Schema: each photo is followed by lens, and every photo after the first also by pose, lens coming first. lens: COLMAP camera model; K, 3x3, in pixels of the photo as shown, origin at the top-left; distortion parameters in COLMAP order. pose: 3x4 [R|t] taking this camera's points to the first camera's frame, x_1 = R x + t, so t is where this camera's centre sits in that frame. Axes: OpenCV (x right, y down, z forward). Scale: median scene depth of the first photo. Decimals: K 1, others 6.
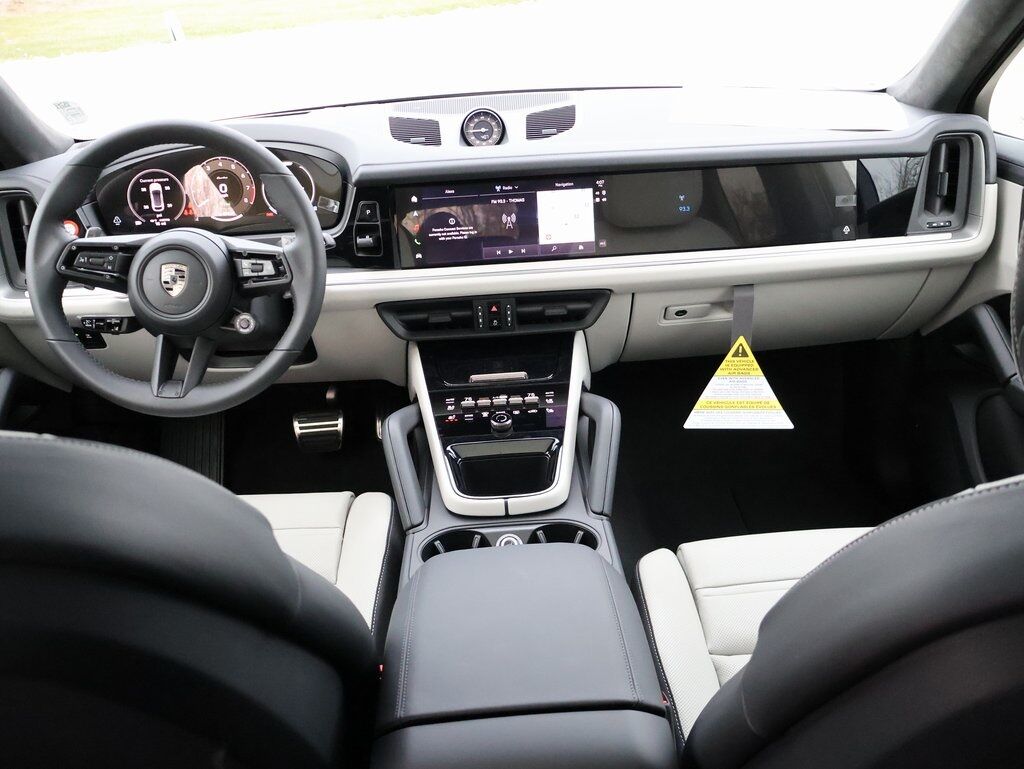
lens RADIAL K [[960.3, 0, 513.8], [0, 960.3, 393.4], [0, 0, 1]] dist [-0.010894, 0.000000]
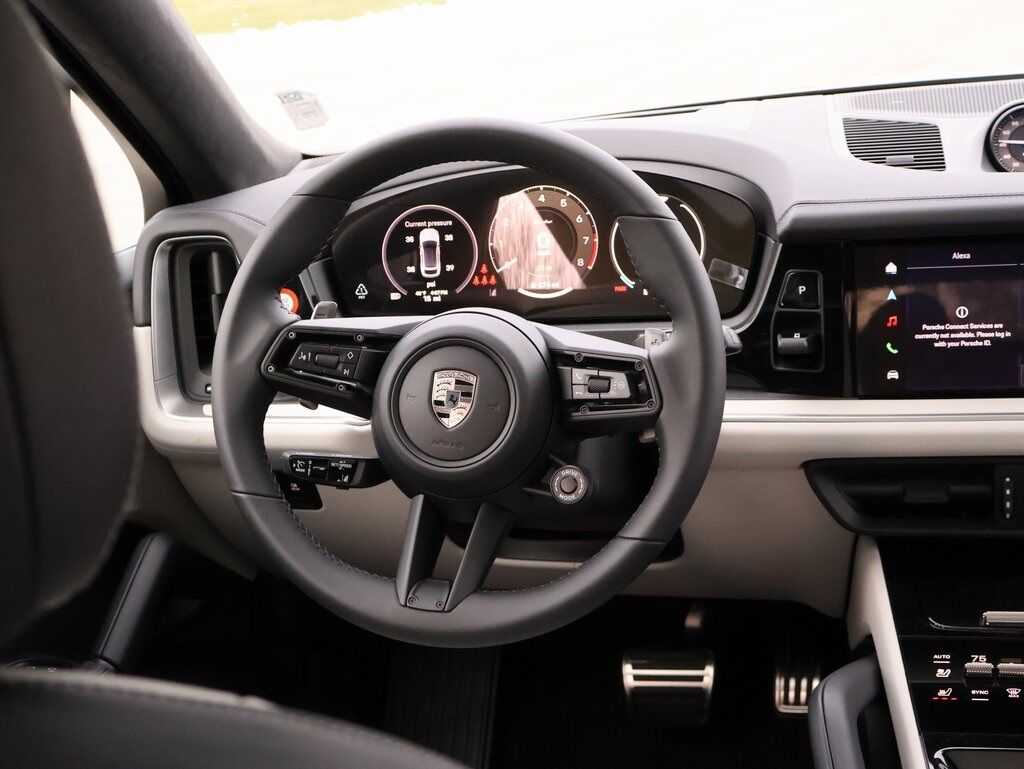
lens RADIAL K [[1735.9, 0, 504.5], [0, 1735.9, 381.6], [0, 0, 1]] dist [0.000455, 0.000000]
pose [[0.957113, 0.044358, -0.286299, -0.030209], [-0.081893, 0.989331, -0.120491, -0.007541], [0.277899, 0.138769, 0.950534, 0.038335]]
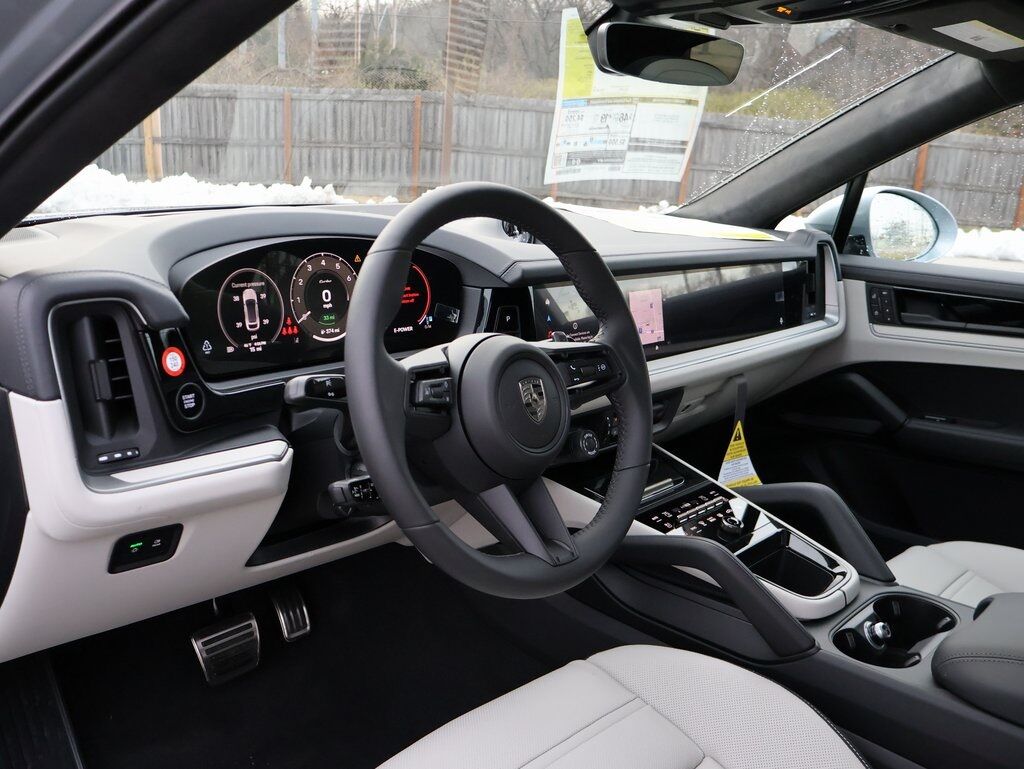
lens RADIAL K [[960.3, 0, 506.6], [0, 960.3, 408.0], [0, 0, 1]] dist [-0.010894, 0.000000]
pose [[0.695794, -0.099082, 0.711375, -0.740213], [0.205948, 0.976372, -0.065446, -0.058962], [-0.688082, 0.192043, 0.699759, 0.431327]]
